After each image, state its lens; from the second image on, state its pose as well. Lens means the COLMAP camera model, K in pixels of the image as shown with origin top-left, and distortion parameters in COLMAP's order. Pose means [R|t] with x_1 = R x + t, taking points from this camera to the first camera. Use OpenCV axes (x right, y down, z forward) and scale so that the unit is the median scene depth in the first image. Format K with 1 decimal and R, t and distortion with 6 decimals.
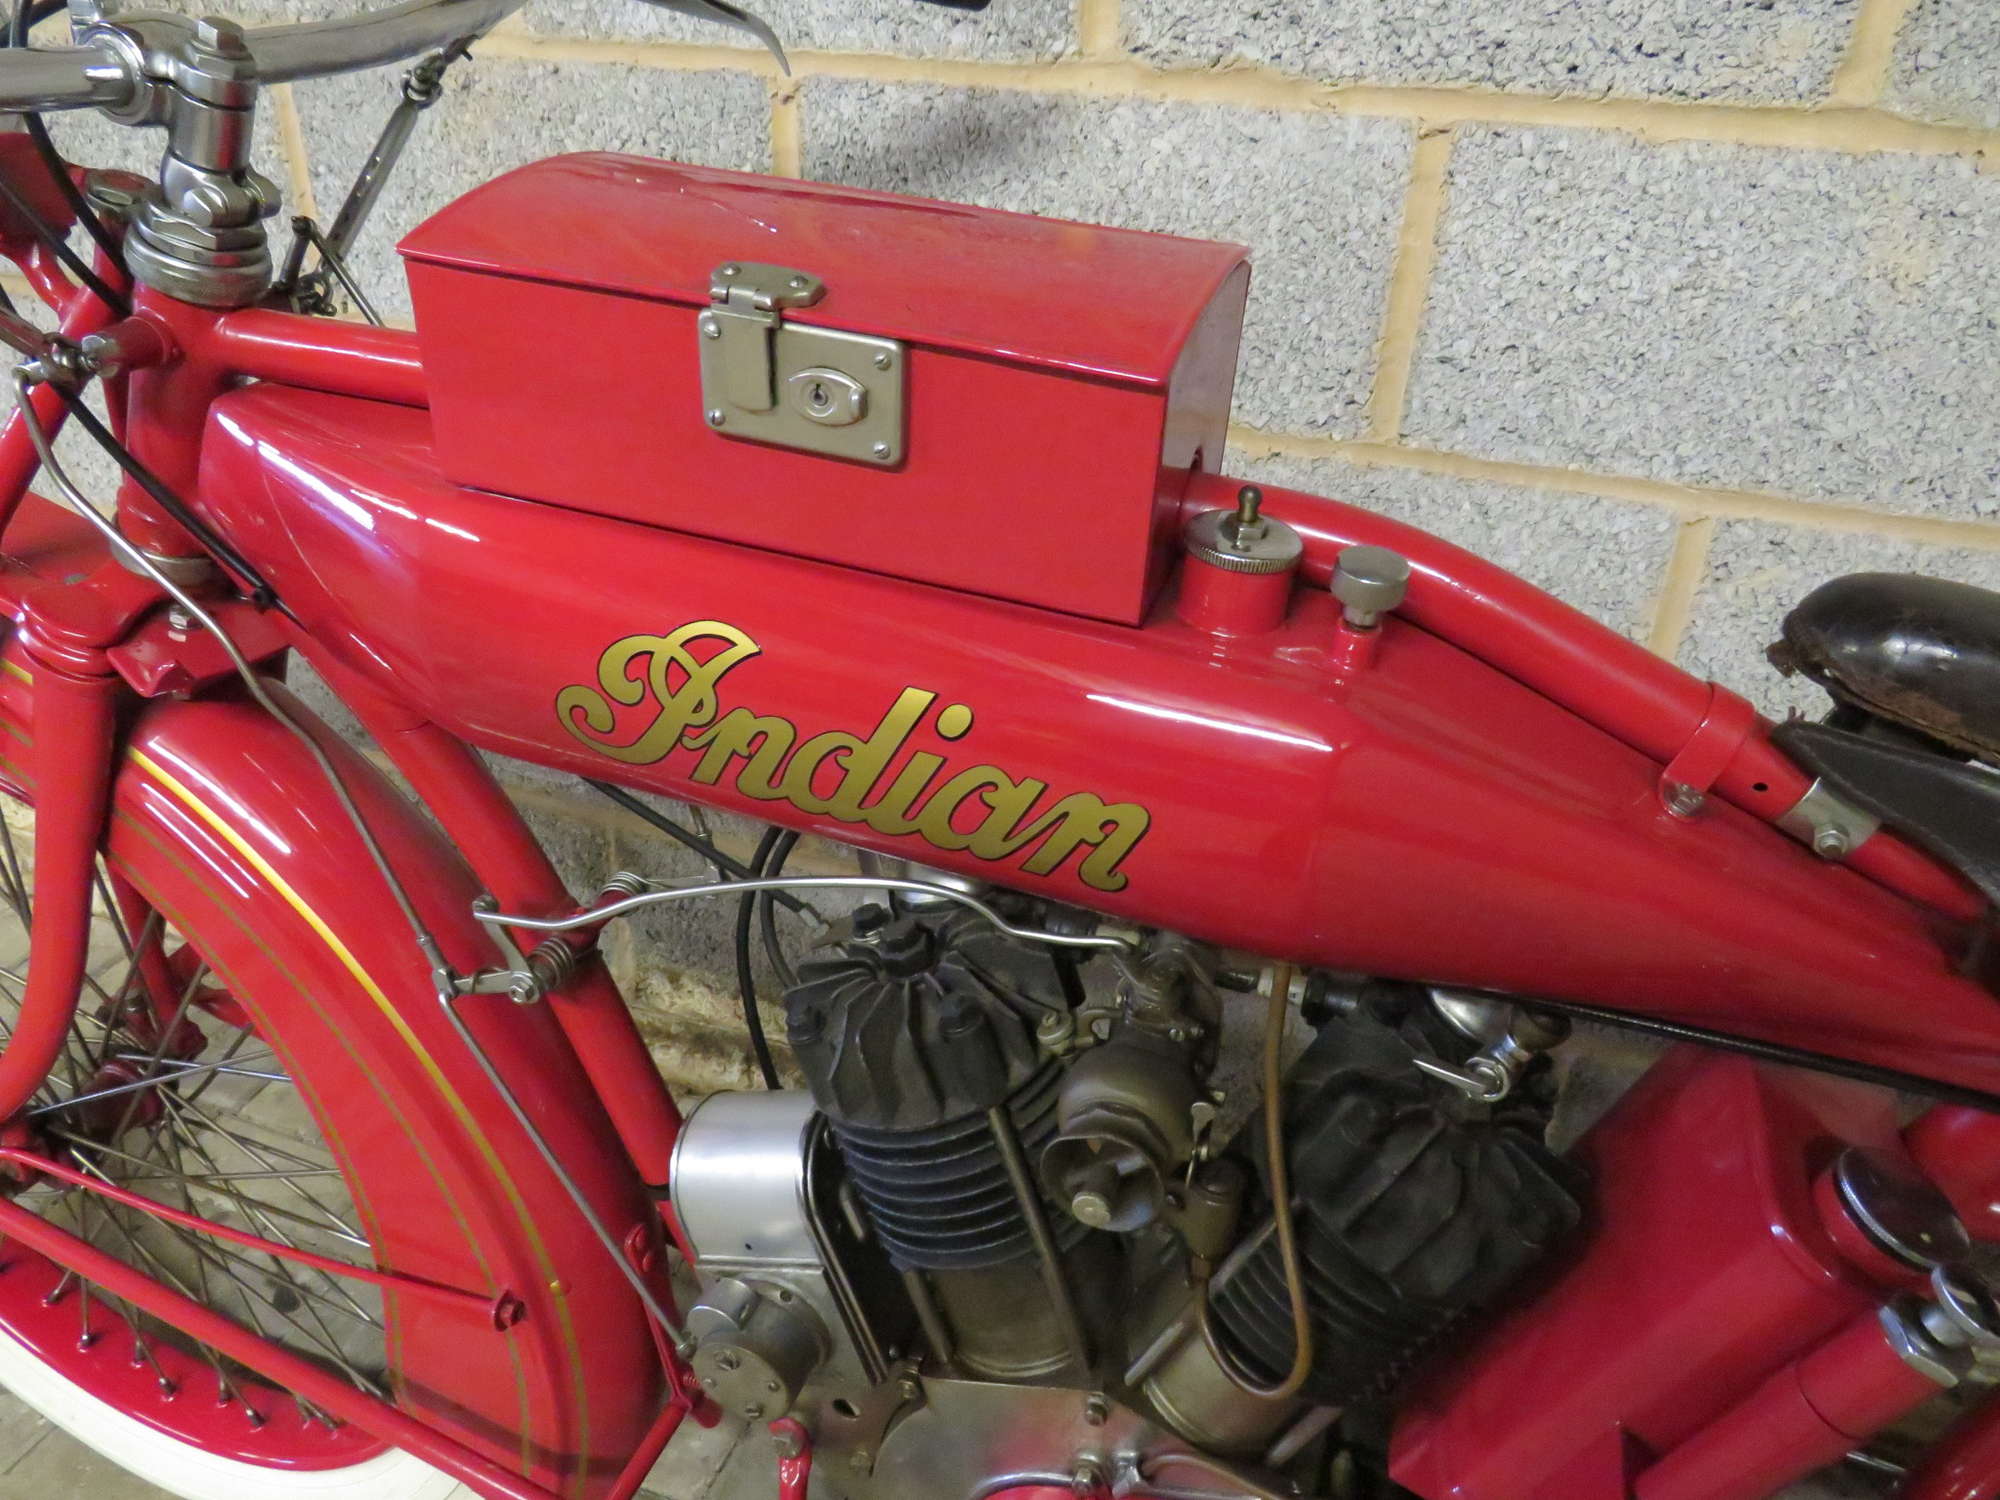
lens RADIAL K [[1409.3, 0, 995.9], [0, 1409.3, 756.3], [0, 0, 1]] dist [-0.040047, 0.023990]
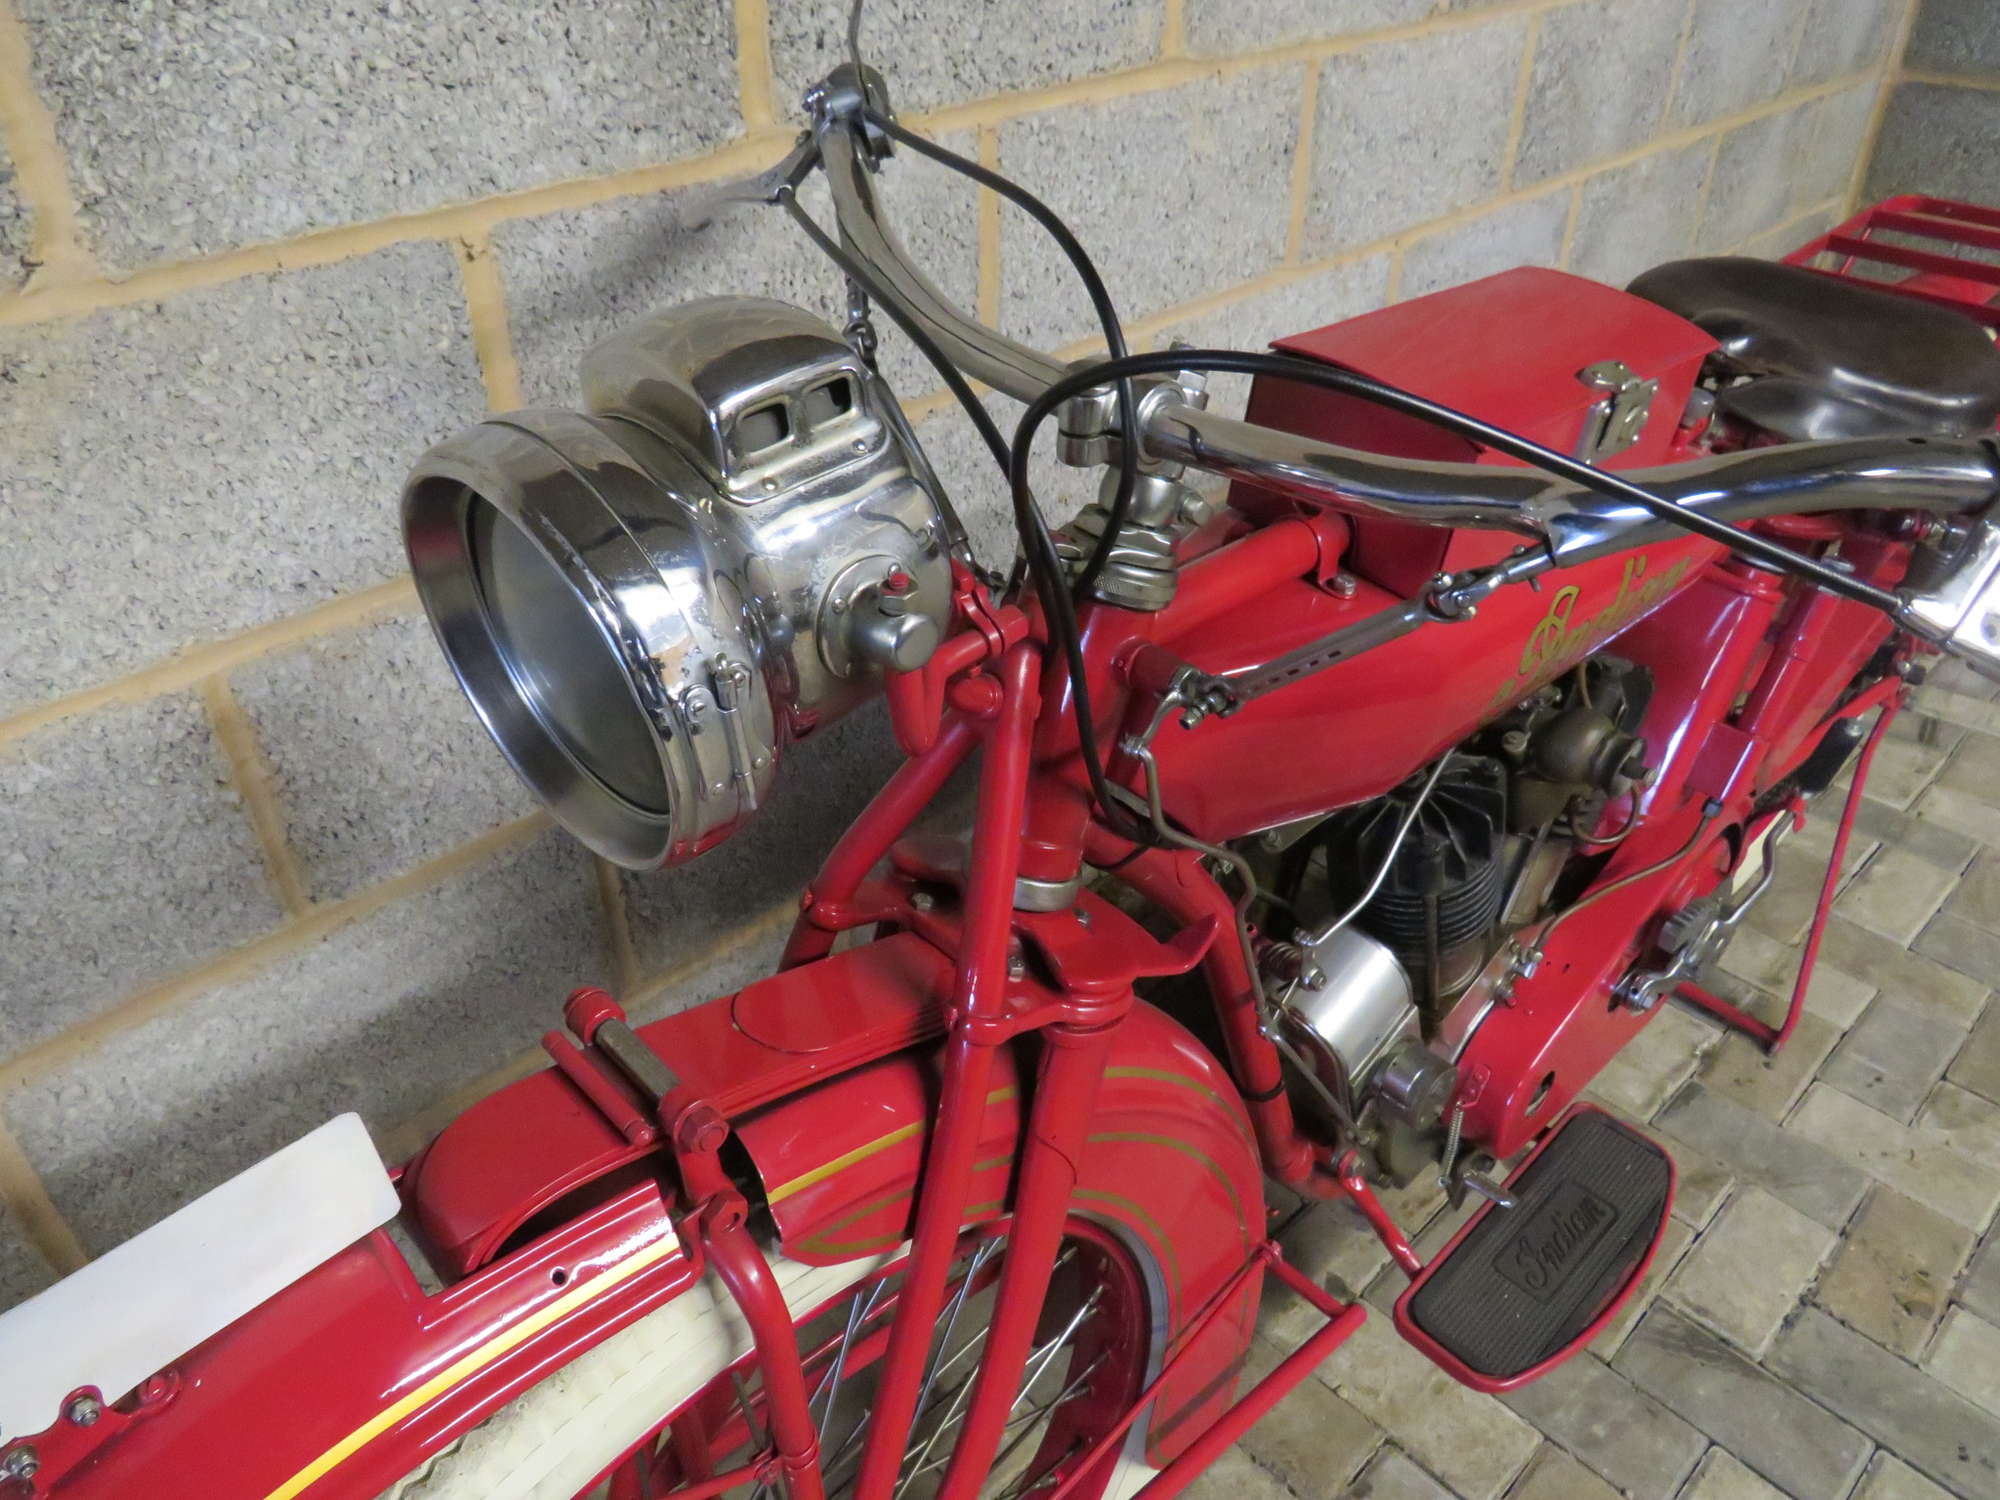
lens RADIAL K [[1409.3, 0, 997.5], [0, 1409.3, 748.2], [0, 0, 1]] dist [-0.040047, 0.023990]
pose [[0.452976, -0.542477, 0.707482, -0.906459], [0.456797, 0.822709, 0.338358, -0.411095], [-0.765604, 0.169908, 0.620469, 0.283271]]
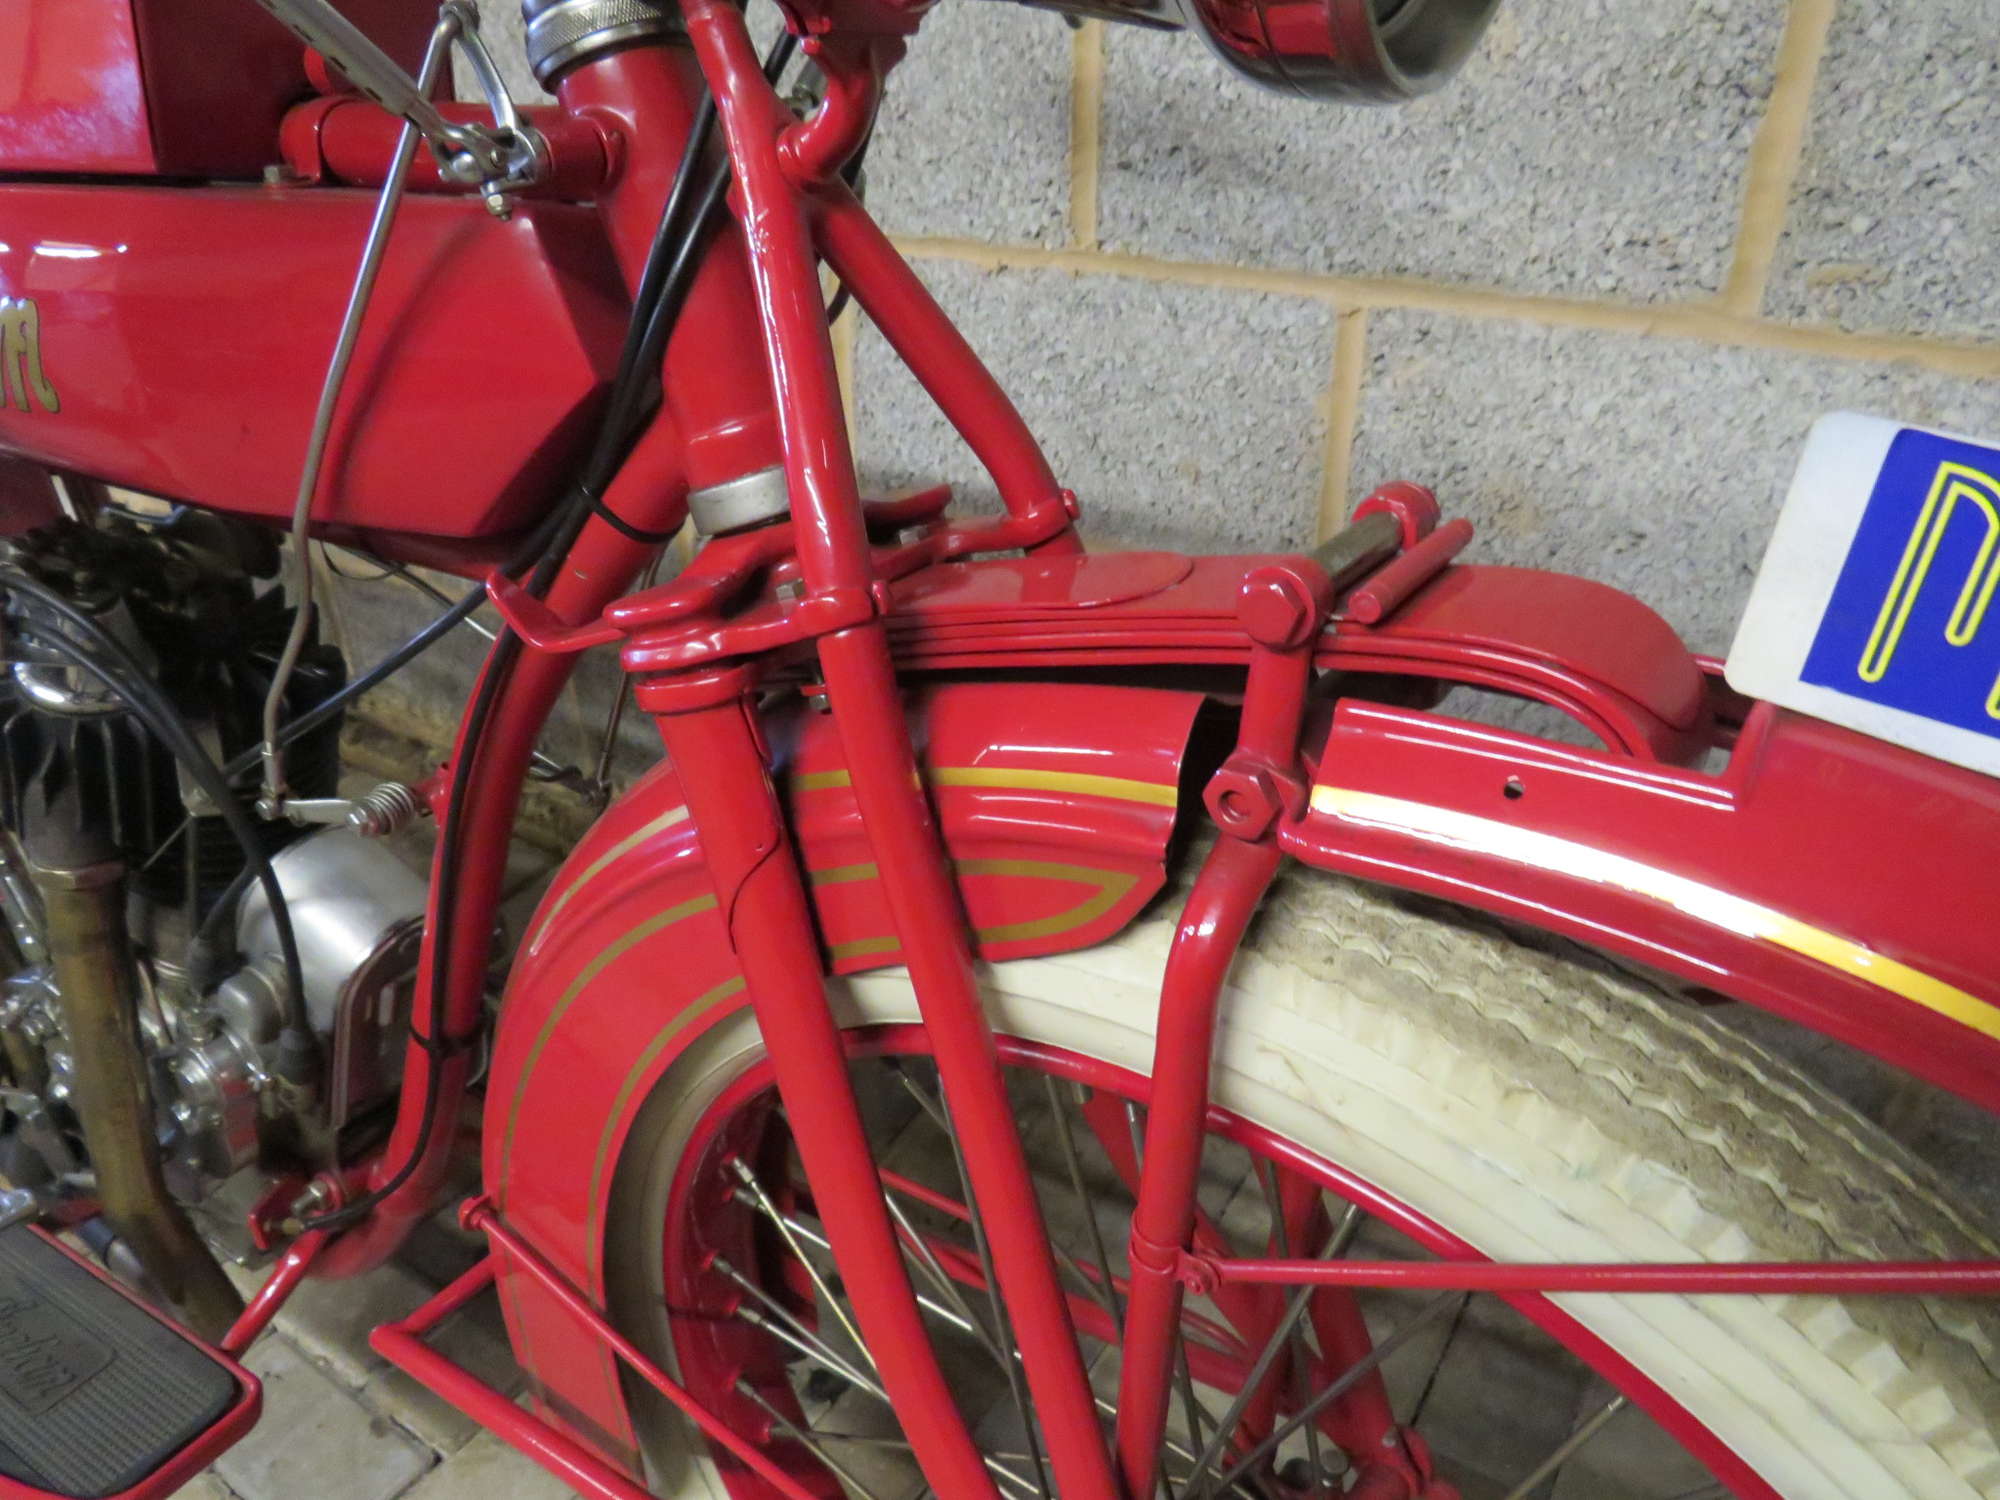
lens RADIAL K [[1409.3, 0, 998.8], [0, 1409.3, 756.7], [0, 0, 1]] dist [-0.040047, 0.023990]
pose [[0.969386, 0.075670, -0.233591, 0.546358], [-0.078493, 0.996911, -0.002800, 0.191726], [0.232658, 0.021050, 0.972331, -0.061149]]
